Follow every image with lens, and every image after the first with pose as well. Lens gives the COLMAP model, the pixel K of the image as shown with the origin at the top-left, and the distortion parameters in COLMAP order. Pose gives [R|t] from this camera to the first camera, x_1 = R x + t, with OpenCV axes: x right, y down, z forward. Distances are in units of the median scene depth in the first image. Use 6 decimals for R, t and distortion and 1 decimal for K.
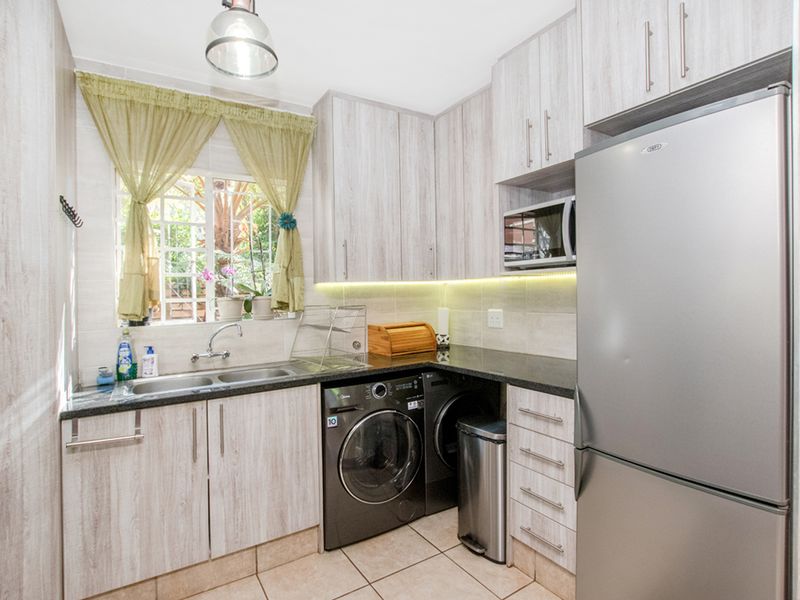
lens RADIAL K [[441.6, 0, 432.4], [0, 441.6, 286.8], [0, 0, 1]] dist [-0.023273, 0.013886]
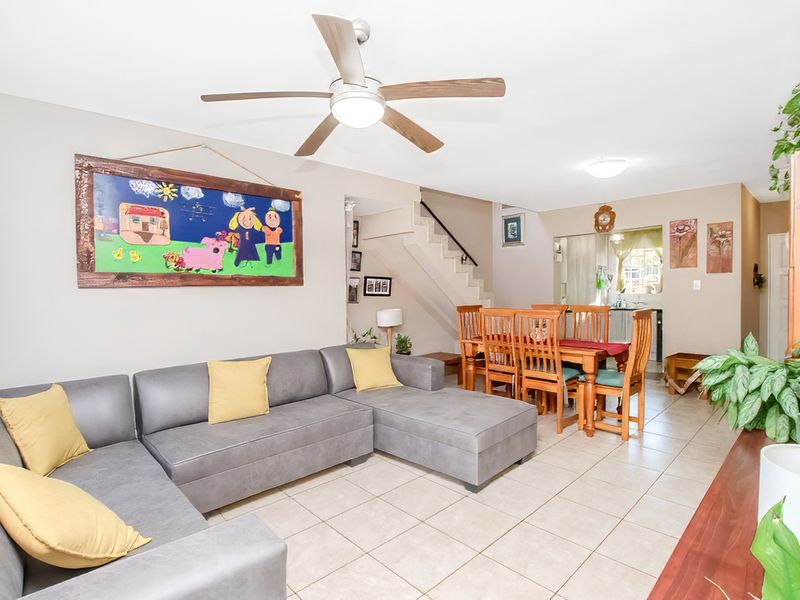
lens RADIAL K [[420.0, 0, 404.3], [0, 420.0, 302.8], [0, 0, 1]] dist [-0.020589, 0.000755]
pose [[0.181819, 0.054924, -0.981797, 2.571123], [0.016297, 0.998133, 0.058856, -0.073516], [0.983197, -0.026702, 0.180584, -1.532005]]
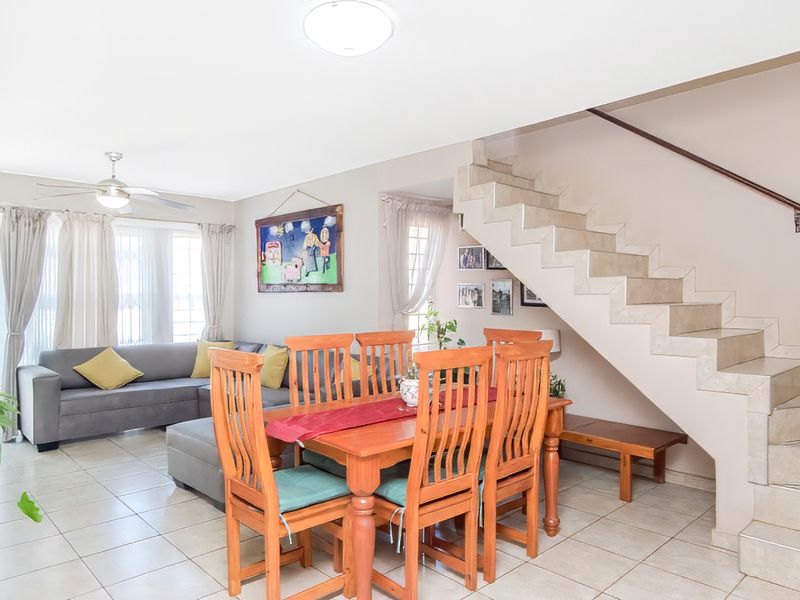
lens RADIAL K [[548.6, 0, 400.0], [0, 548.6, 300.0], [0, 0, 1]] dist [0.000273, -0.000013]
pose [[-0.985007, 0.027897, -0.170244, 0.995208], [0.027002, 0.999607, 0.007571, -0.026048], [0.170388, 0.002861, -0.985373, 0.722467]]
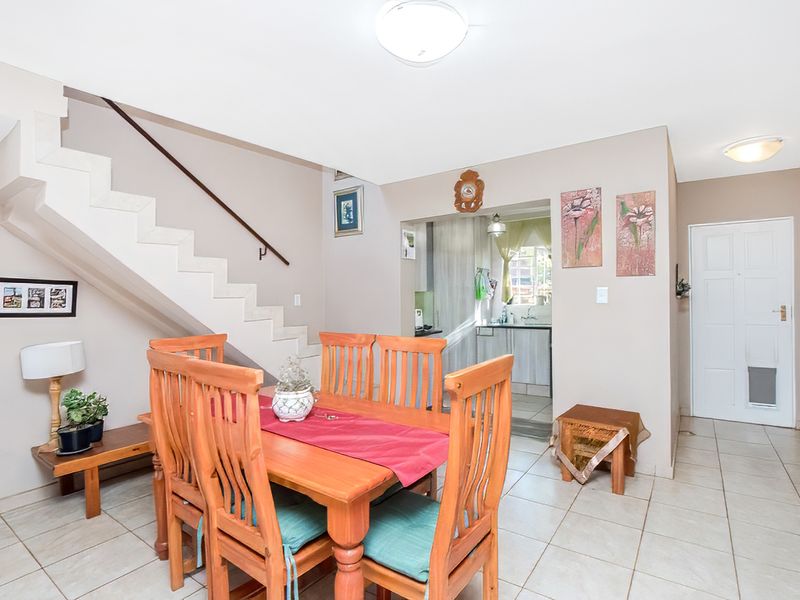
lens RADIAL K [[420.0, 0, 404.3], [0, 420.0, 302.8], [0, 0, 1]] dist [-0.020589, 0.000755]
pose [[0.361796, 0.036439, -0.931545, 1.666311], [0.011519, 0.998985, 0.043551, -0.053432], [0.932186, -0.026487, 0.361009, -0.646733]]
